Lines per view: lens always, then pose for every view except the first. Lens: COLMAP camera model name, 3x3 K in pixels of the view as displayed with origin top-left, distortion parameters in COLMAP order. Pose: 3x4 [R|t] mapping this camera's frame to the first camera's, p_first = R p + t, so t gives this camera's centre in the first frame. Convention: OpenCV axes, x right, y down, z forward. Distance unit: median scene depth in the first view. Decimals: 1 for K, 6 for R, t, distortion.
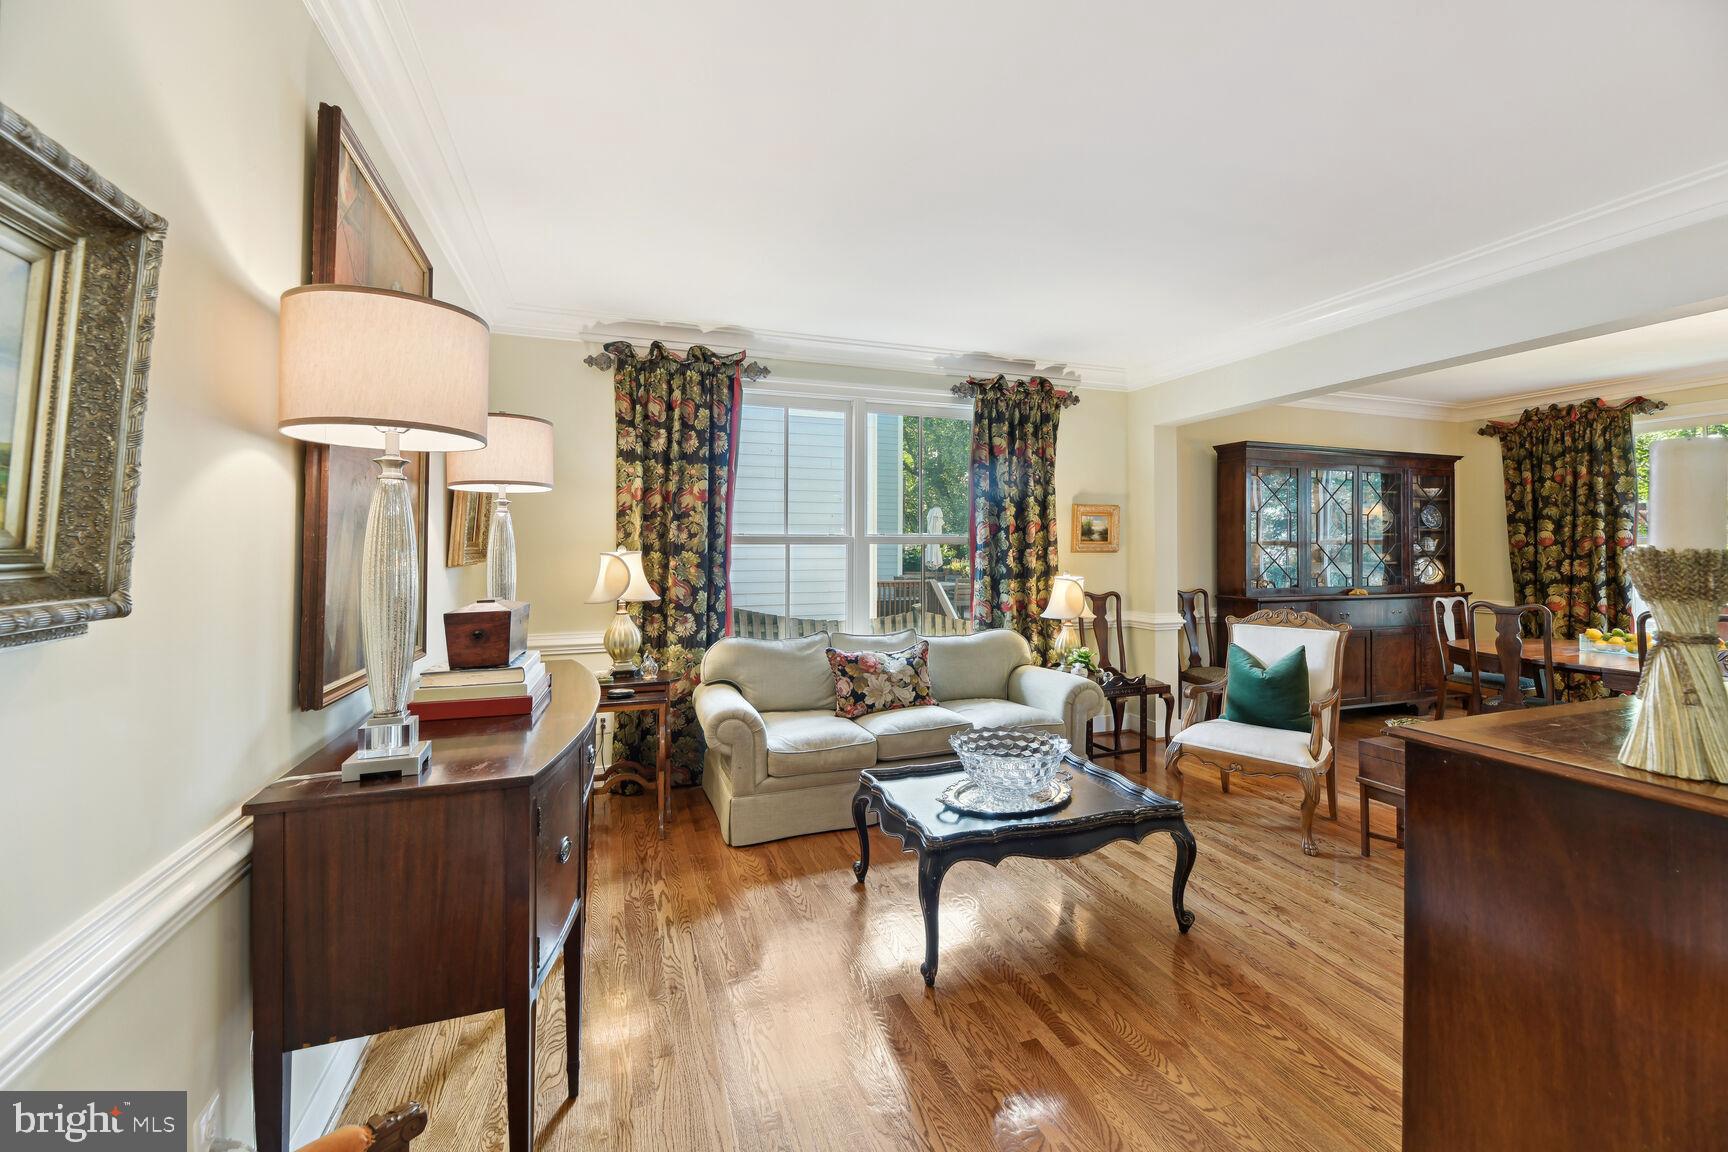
lens RADIAL K [[703.8, 0, 884.0], [0, 703.8, 539.0], [0, 0, 1]] dist [0.000608, -0.003745]
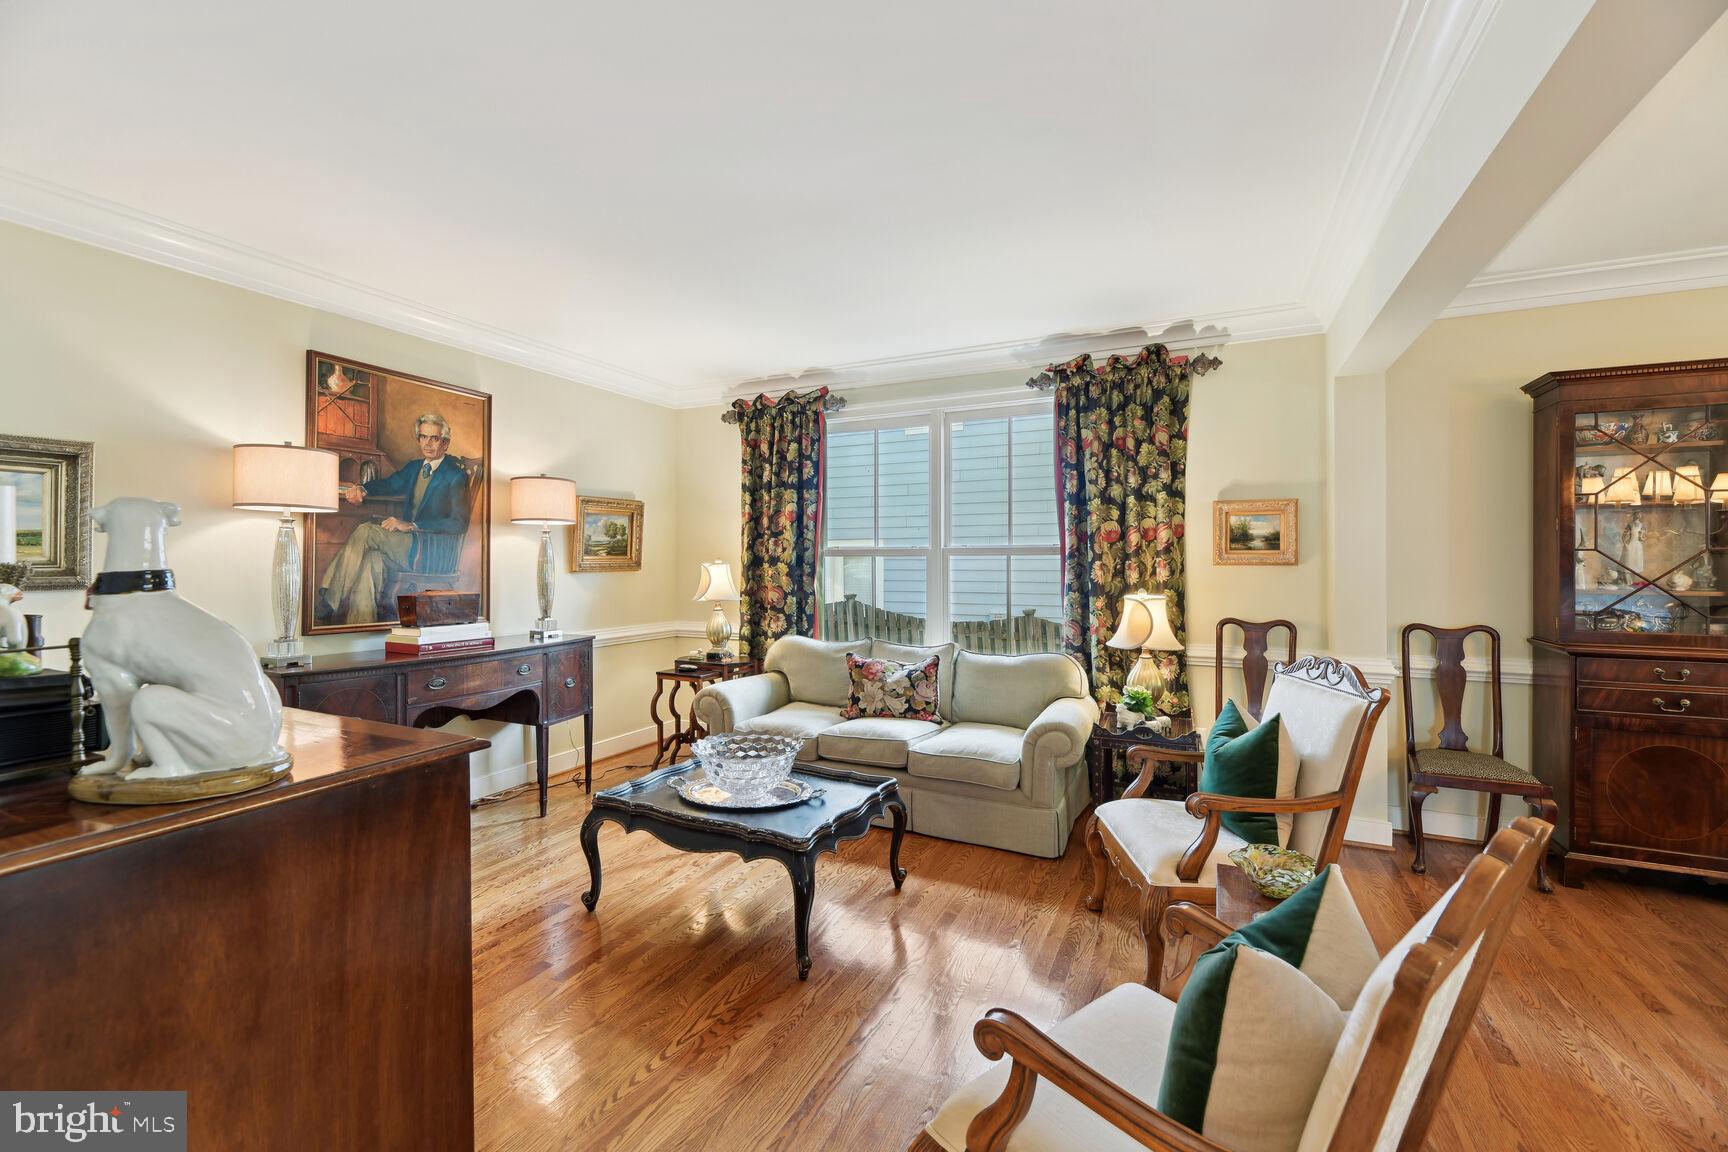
lens RADIAL K [[703.8, 0, 873.4], [0, 703.8, 563.8], [0, 0, 1]] dist [0.000608, -0.003745]
pose [[0.700962, 0.002834, -0.713193, 0.666447], [0.010157, 0.999851, 0.013956, 0.003954], [0.713126, -0.017026, 0.700829, 0.251113]]
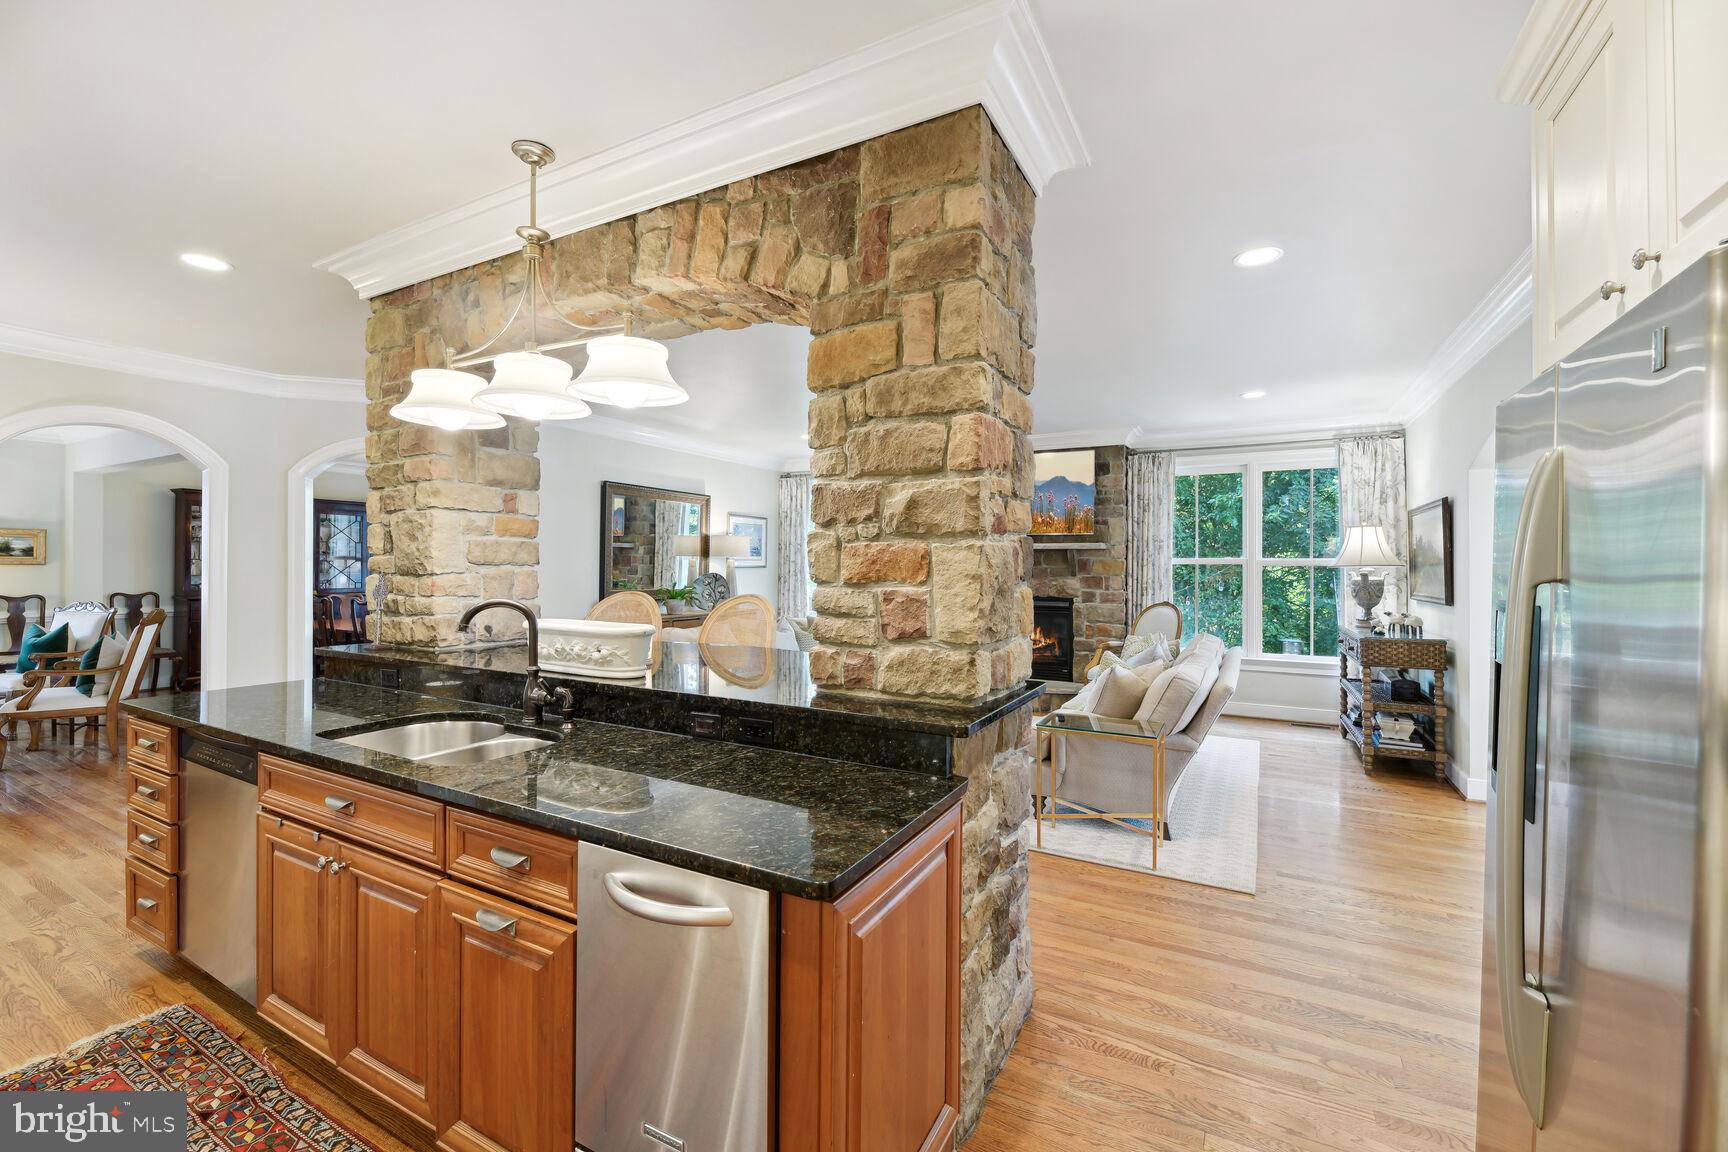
lens RADIAL K [[703.8, 0, 872.0], [0, 703.8, 563.2], [0, 0, 1]] dist [0.000608, -0.003745]
pose [[0.746458, 0.008925, 0.665373, 0.764953], [-0.013214, 0.999912, 0.001413, -0.008809], [-0.665301, -0.009847, 0.746510, -1.250964]]
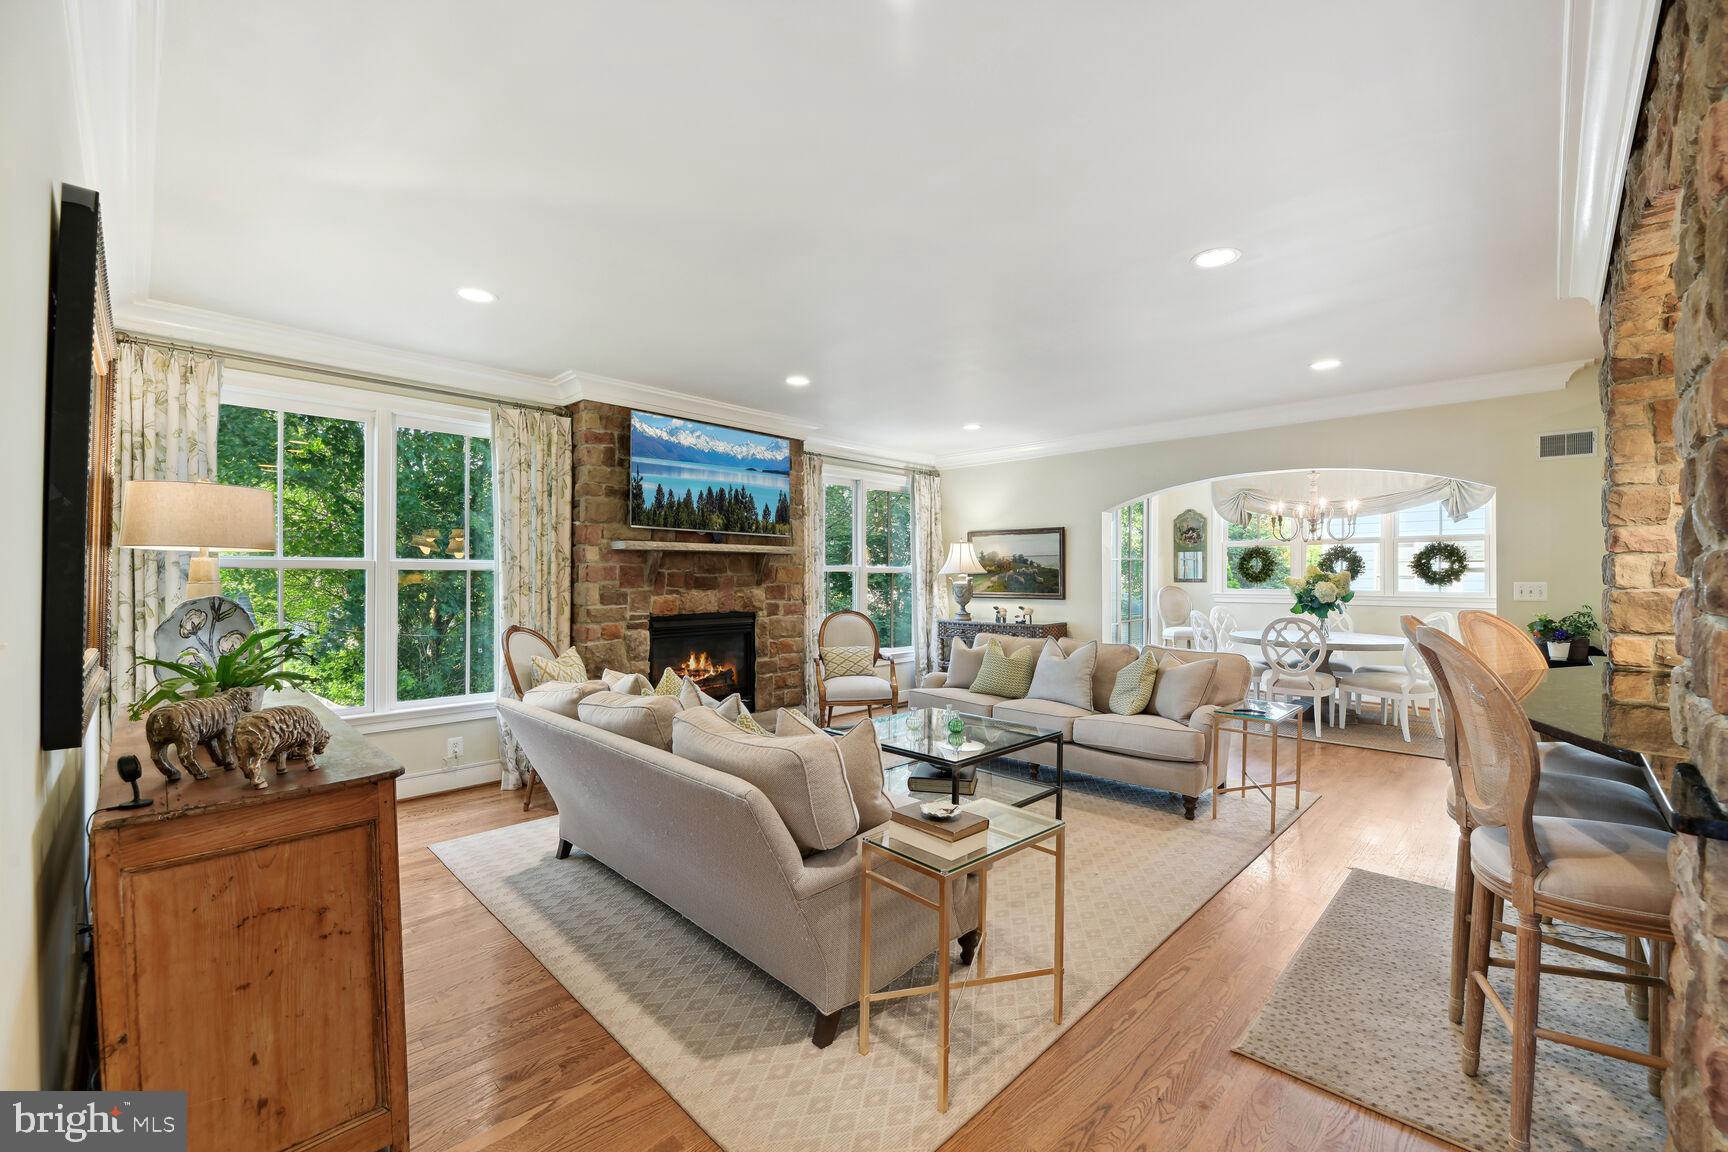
lens RADIAL K [[703.8, 0, 866.9], [0, 703.8, 578.3], [0, 0, 1]] dist [0.000608, -0.003745]
pose [[-0.435993, -0.002937, 0.899945, 0.881798], [-0.009072, 0.999958, -0.001132, 0.003085], [-0.899904, -0.008658, -0.436001, 0.066114]]
